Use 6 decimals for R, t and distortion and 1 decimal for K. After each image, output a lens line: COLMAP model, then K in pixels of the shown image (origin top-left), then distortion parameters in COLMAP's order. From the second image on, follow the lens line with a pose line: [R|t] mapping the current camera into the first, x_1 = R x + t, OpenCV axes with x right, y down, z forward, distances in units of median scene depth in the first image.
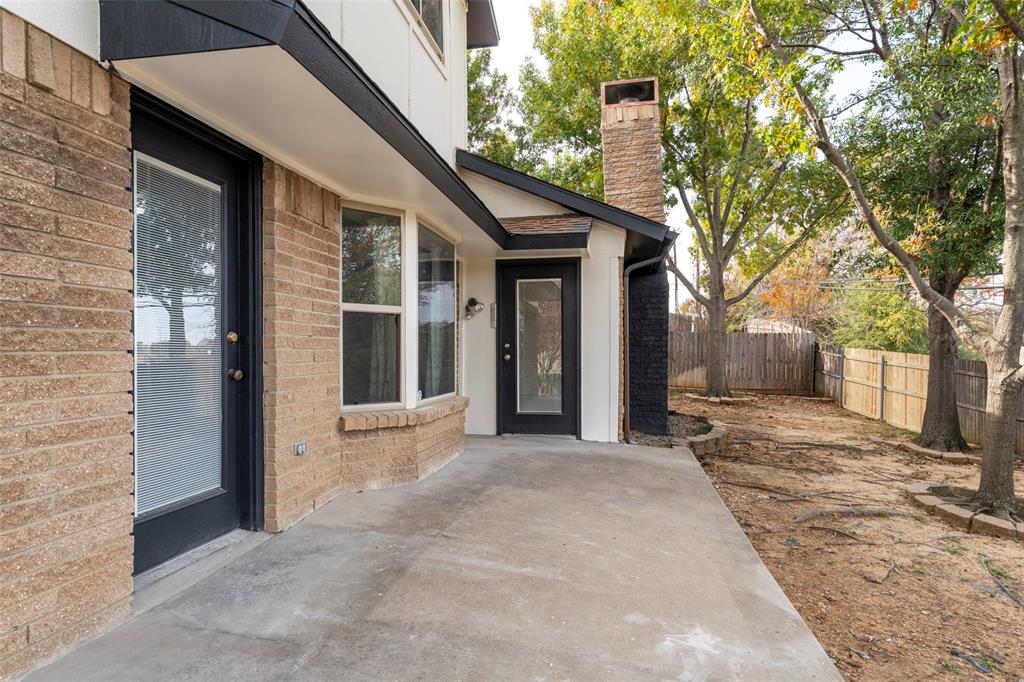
lens RADIAL K [[568.3, 0, 514.7], [0, 568.3, 346.2], [0, 0, 1]] dist [-0.000796, -0.000053]
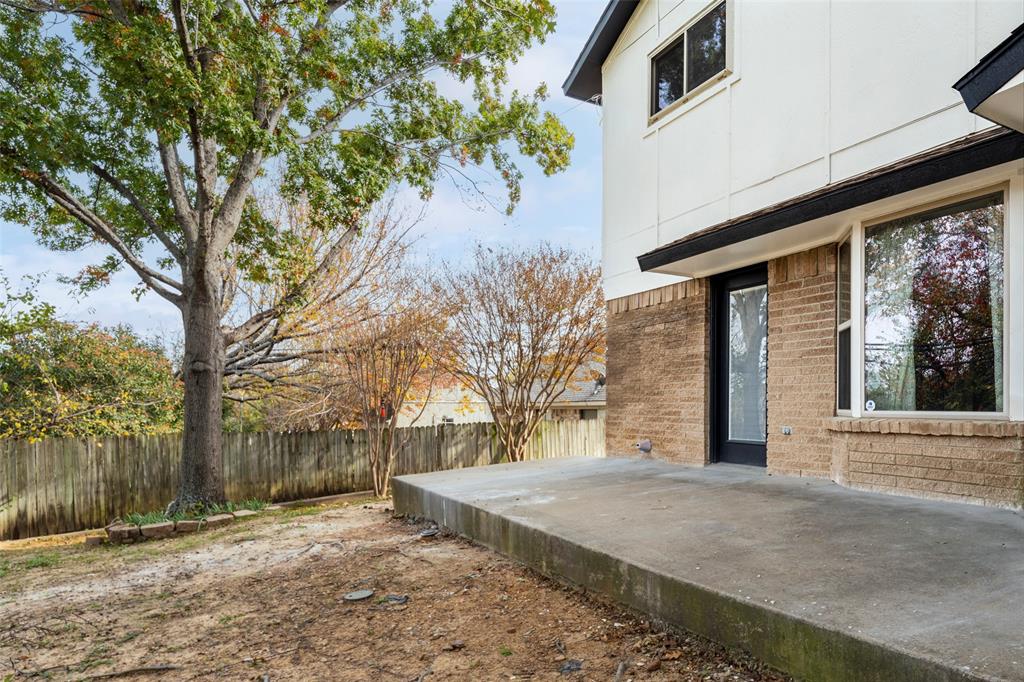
lens RADIAL K [[568.3, 0, 512.3], [0, 568.3, 341.3], [0, 0, 1]] dist [-0.000796, -0.000053]
pose [[-0.827841, -0.058540, -0.557900, 1.080524], [0.005025, 0.993726, -0.111727, 0.102220], [0.560940, -0.095296, -0.822353, 1.800286]]
